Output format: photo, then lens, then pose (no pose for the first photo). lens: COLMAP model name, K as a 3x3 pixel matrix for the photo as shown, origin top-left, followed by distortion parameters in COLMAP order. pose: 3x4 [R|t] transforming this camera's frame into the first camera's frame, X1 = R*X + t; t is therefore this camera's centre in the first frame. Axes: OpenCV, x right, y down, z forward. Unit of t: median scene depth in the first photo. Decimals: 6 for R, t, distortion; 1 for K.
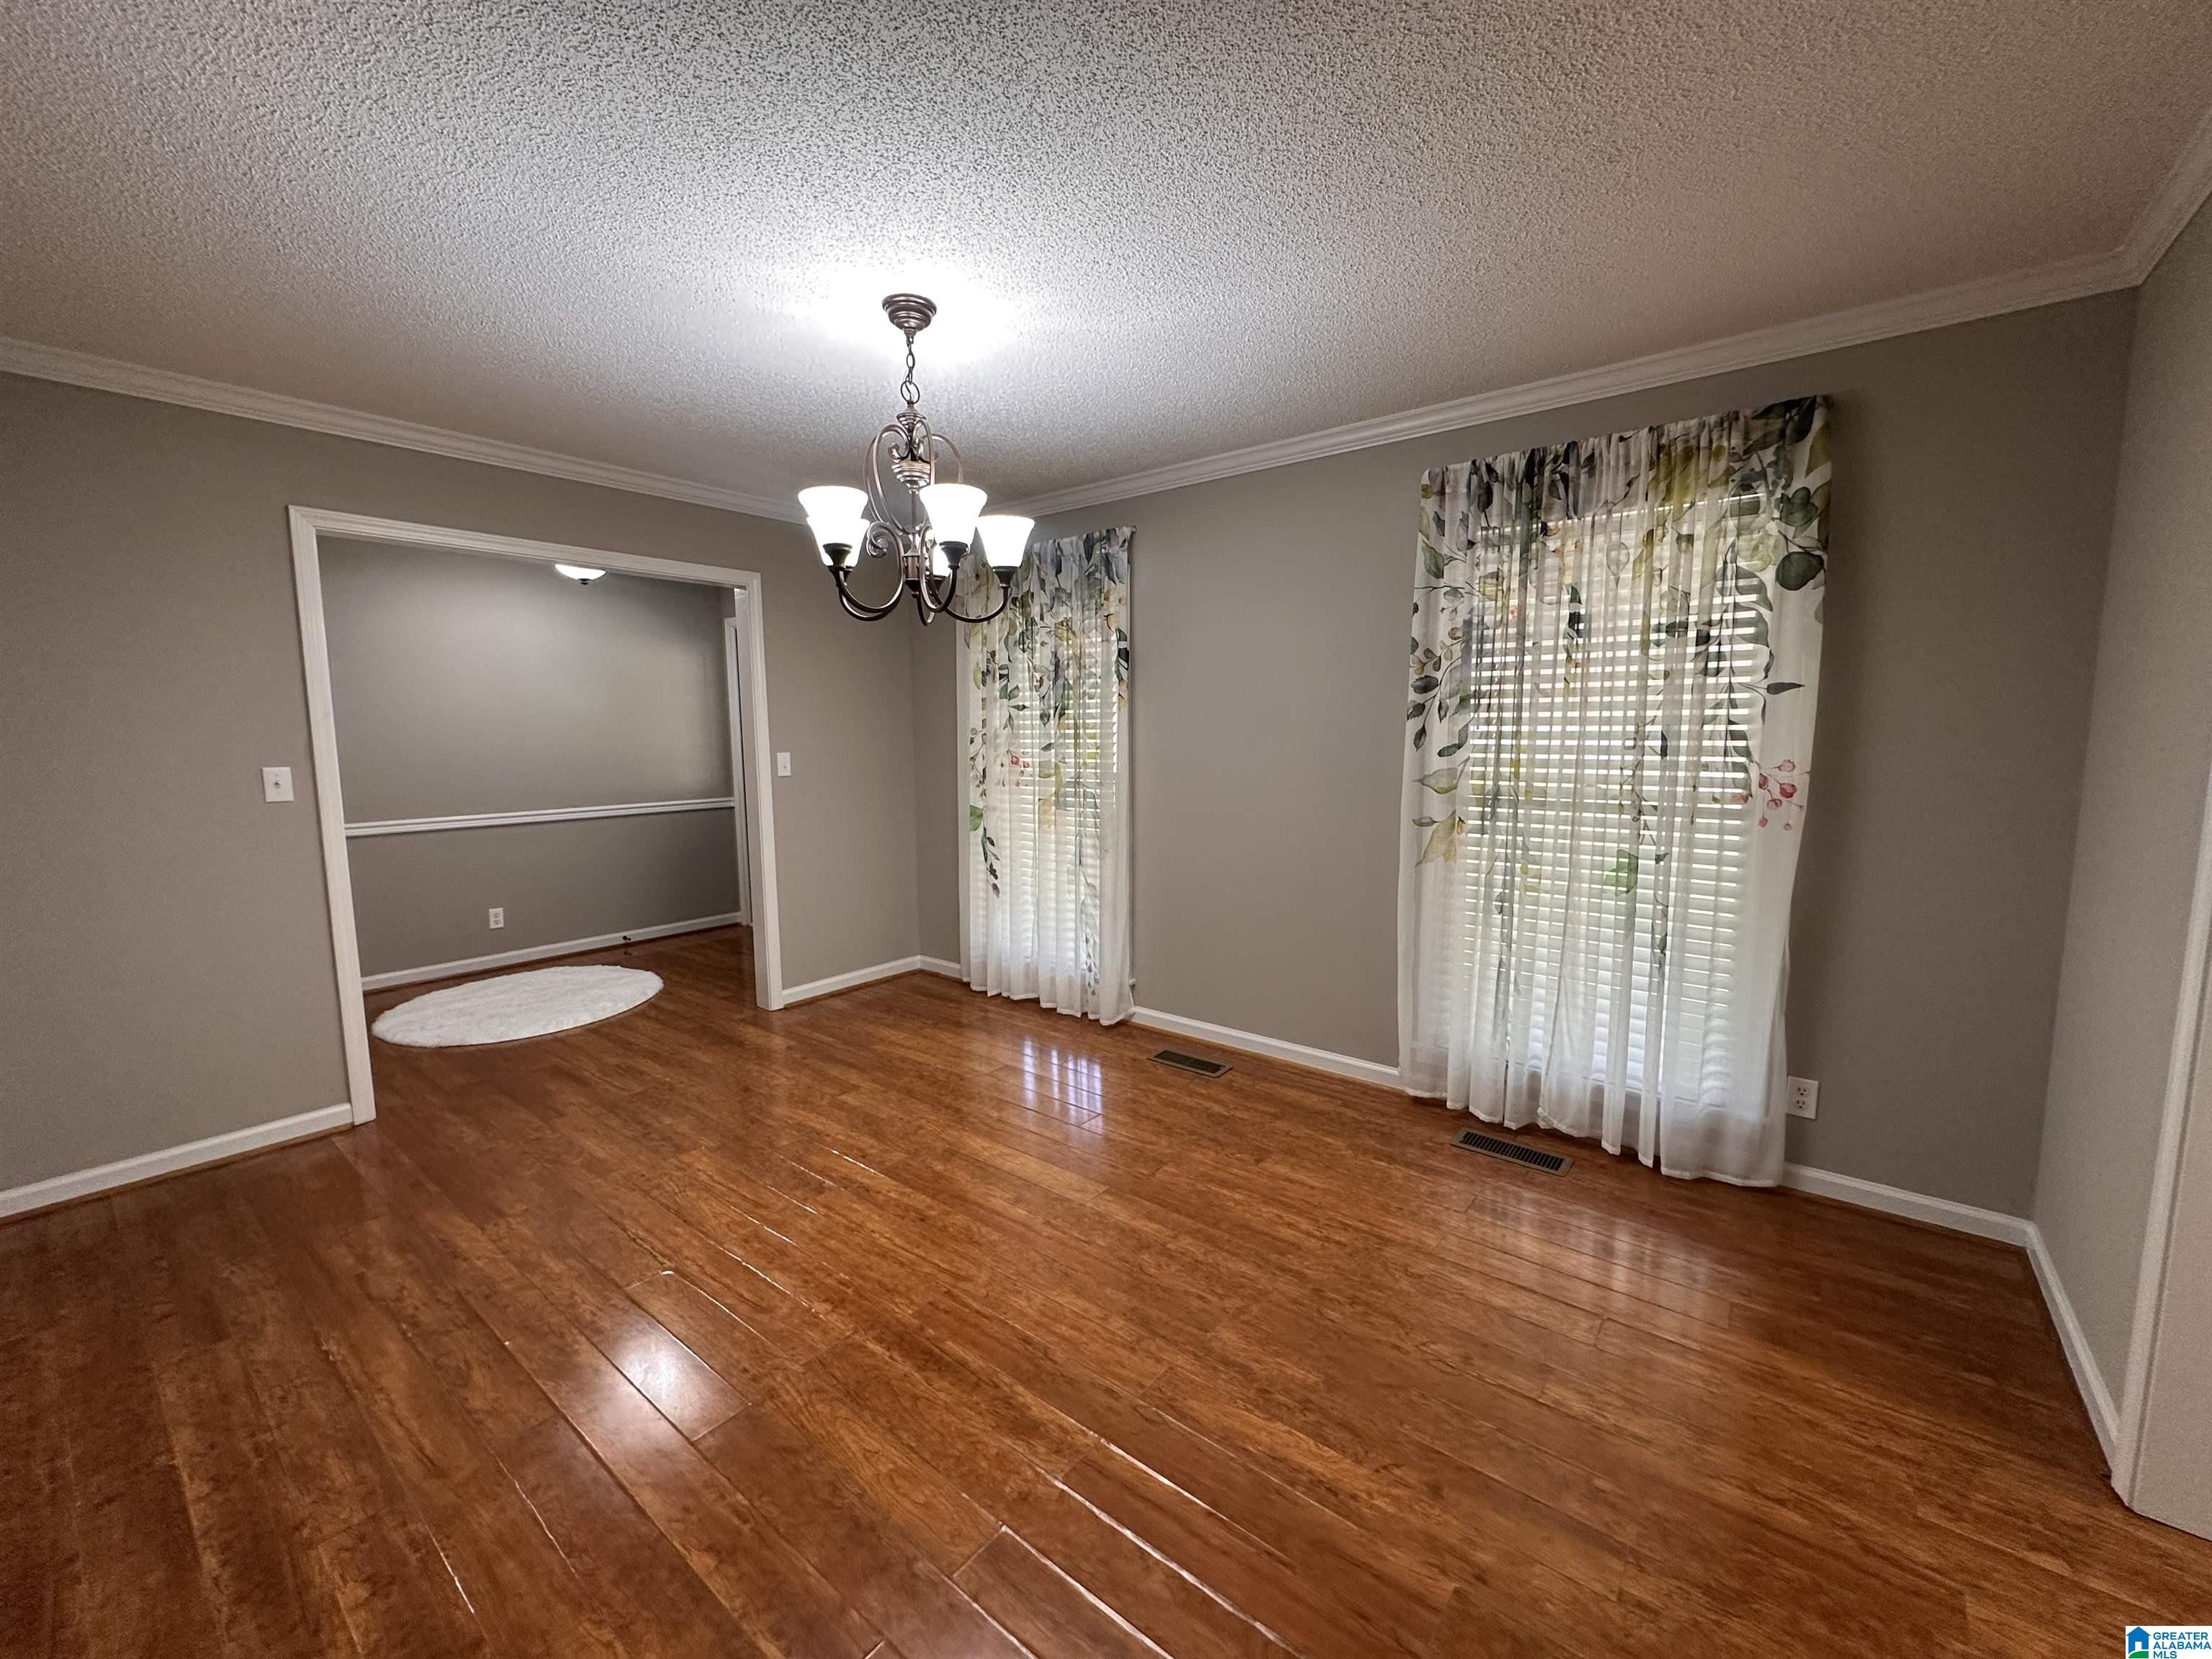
lens RADIAL K [[882.2, 0, 1107.0], [0, 882.2, 834.1], [0, 0, 1]] dist [-0.002516, 0.000343]
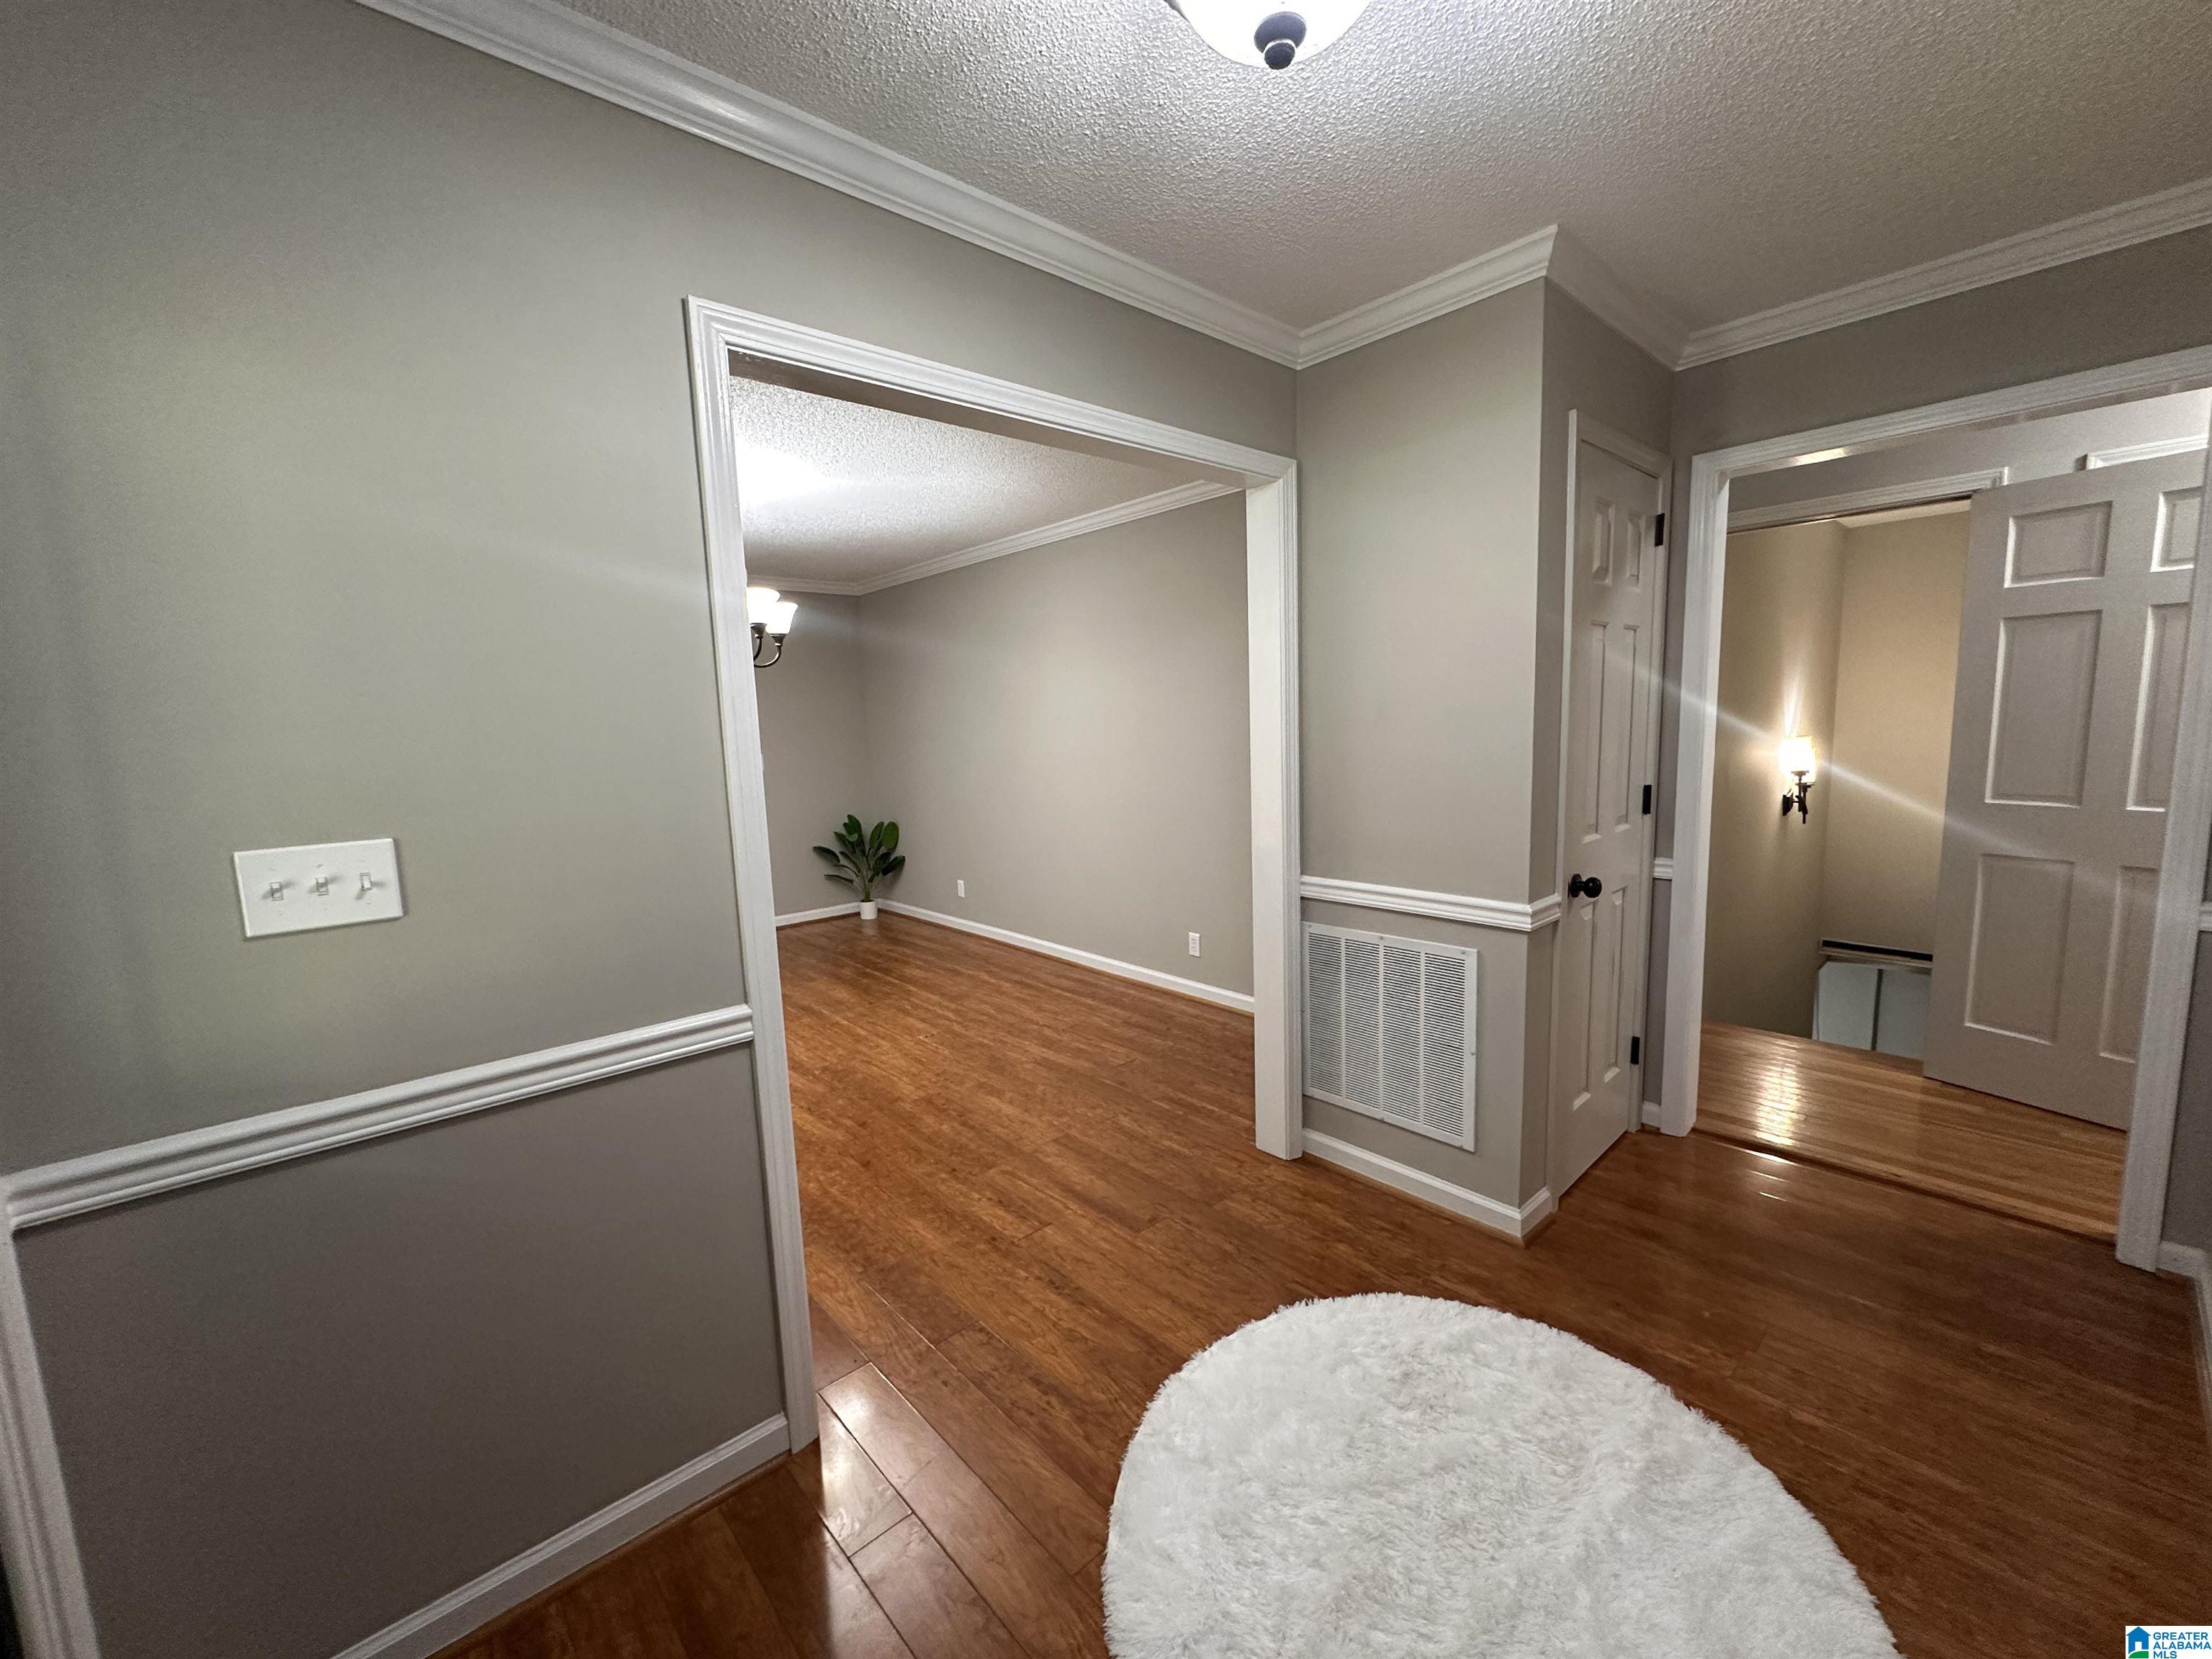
lens RADIAL K [[882.2, 0, 1103.7], [0, 882.2, 837.3], [0, 0, 1]] dist [-0.002516, 0.000343]
pose [[-0.985722, 0.020438, 0.167136, -0.875202], [0.061839, 0.967183, 0.246441, -0.228713], [-0.156614, 0.253258, -0.954637, 1.899900]]
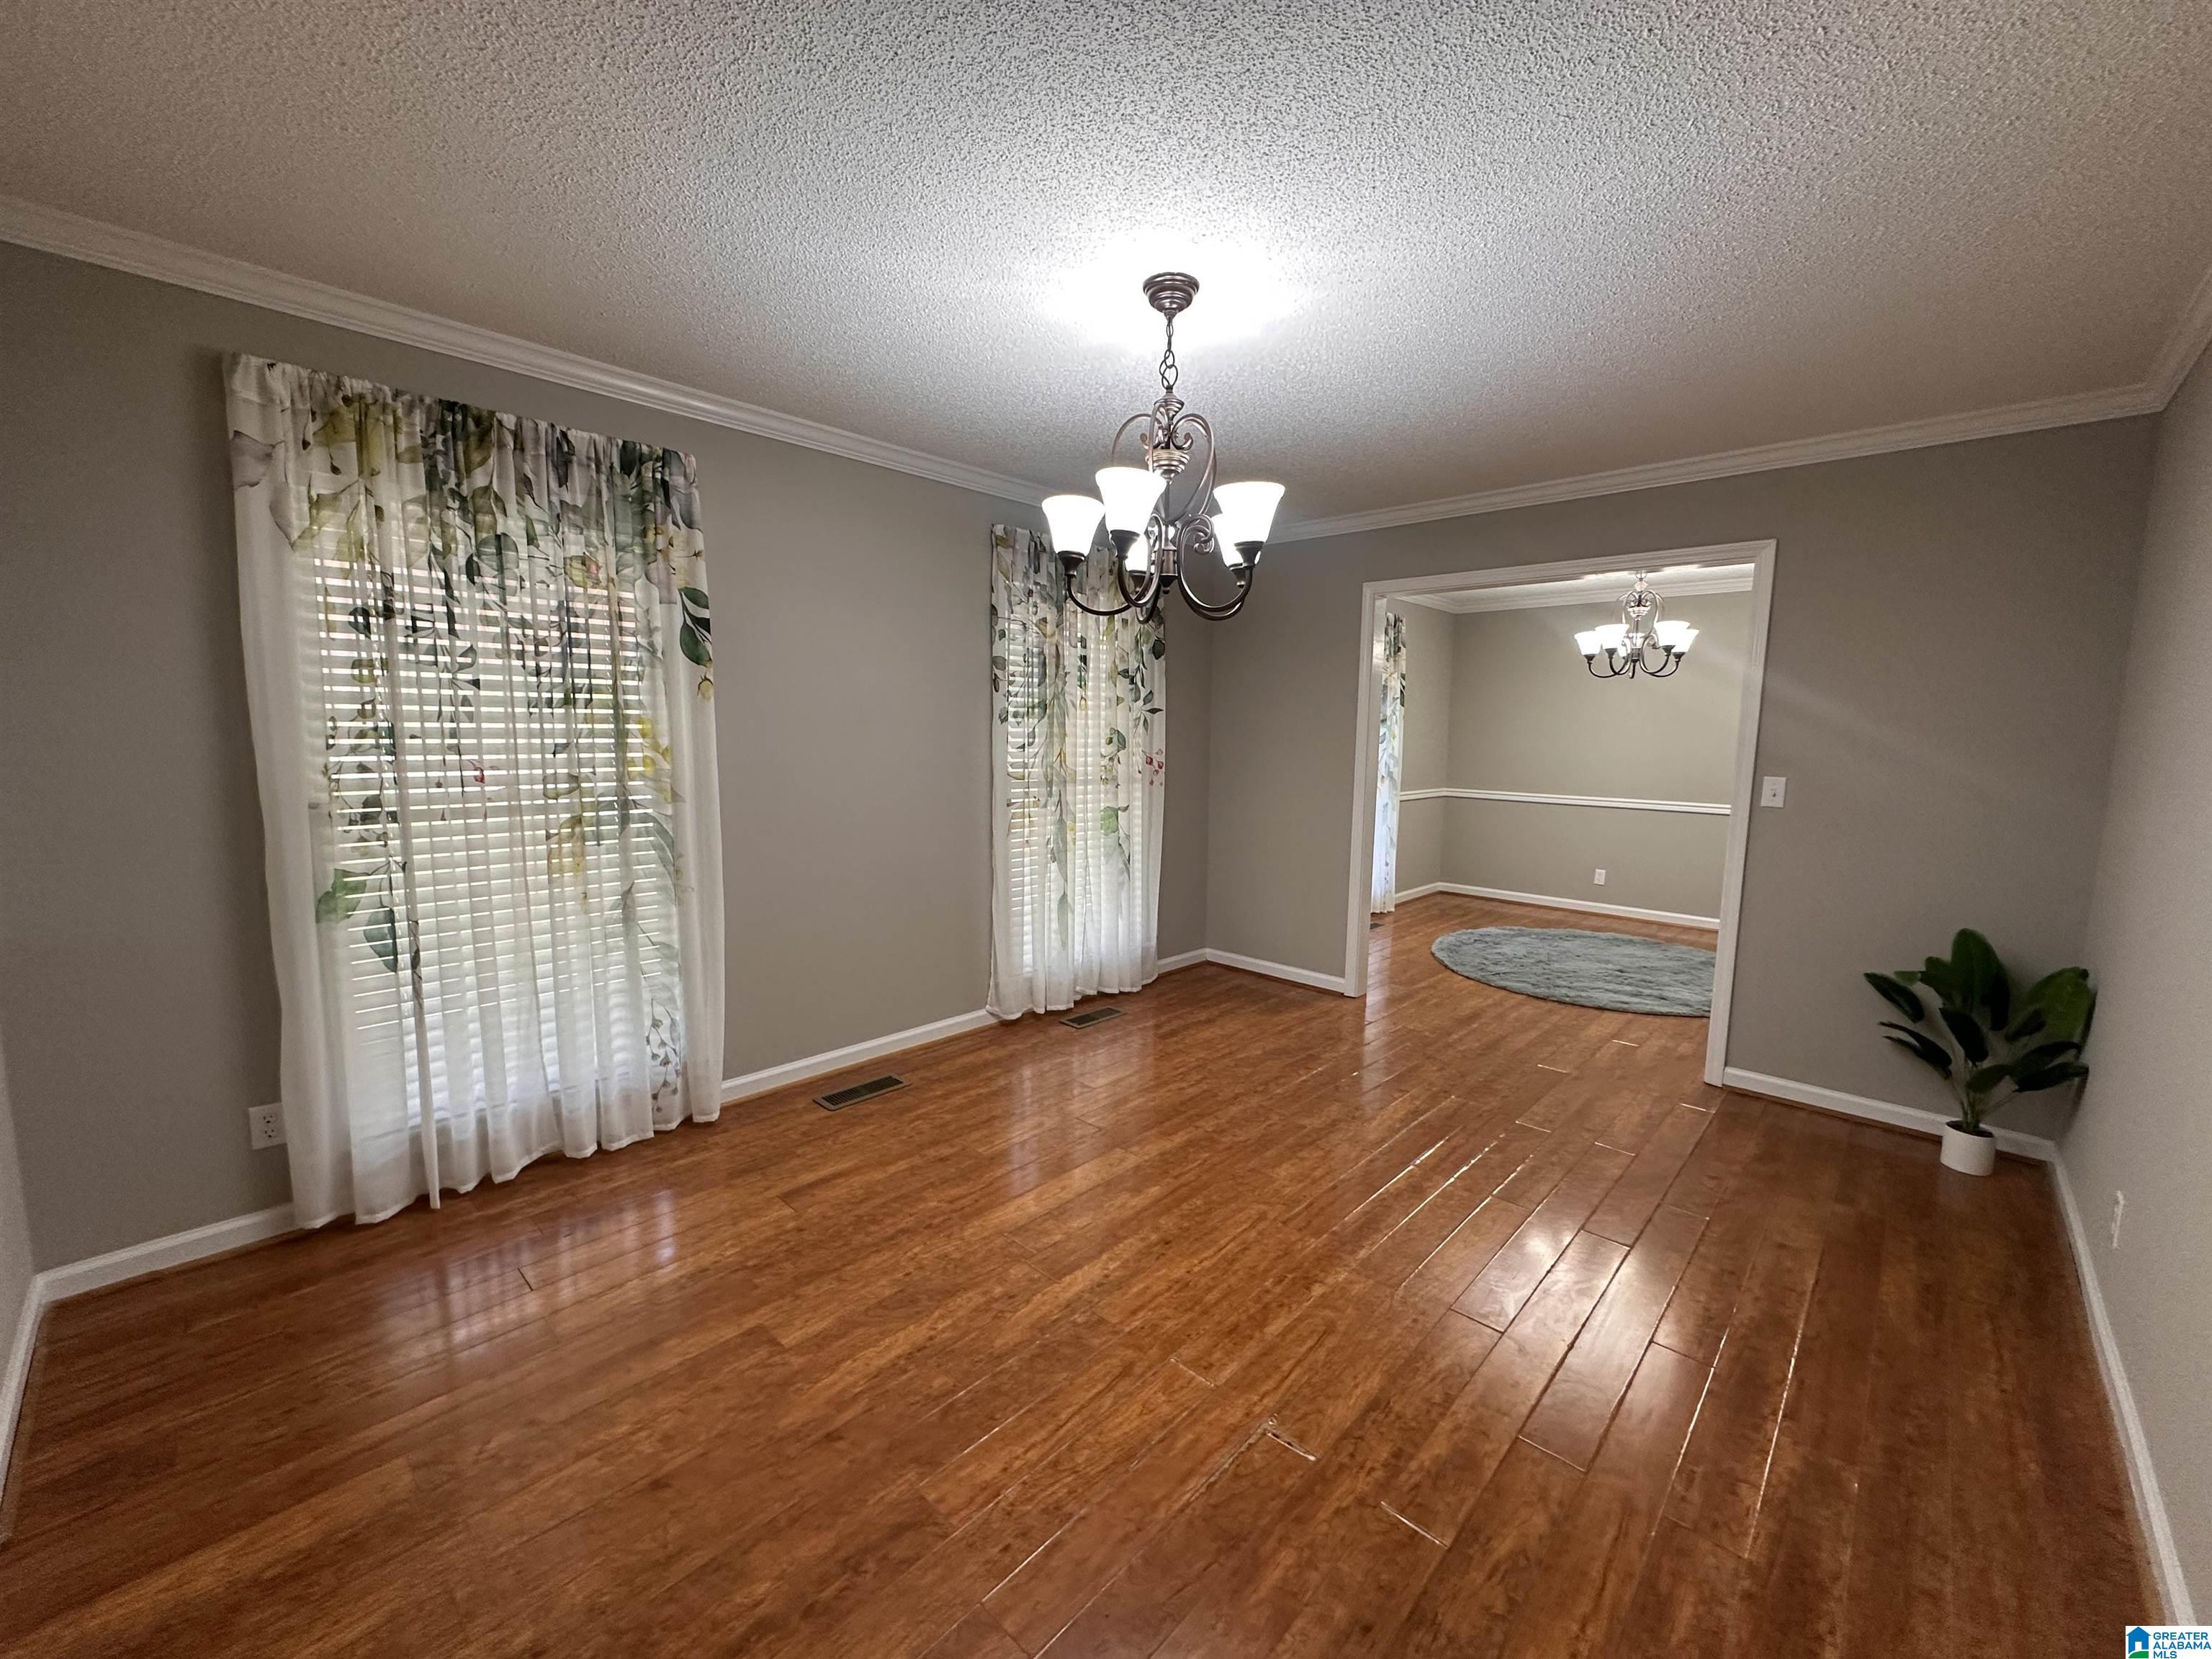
lens RADIAL K [[882.2, 0, 1106.7], [0, 882.2, 832.9], [0, 0, 1]] dist [-0.002516, 0.000343]
pose [[0.080336, -0.110900, 0.990579, -0.921587], [0.102032, 0.989486, 0.102502, -0.090218], [-0.991532, 0.092836, 0.090807, 0.772599]]
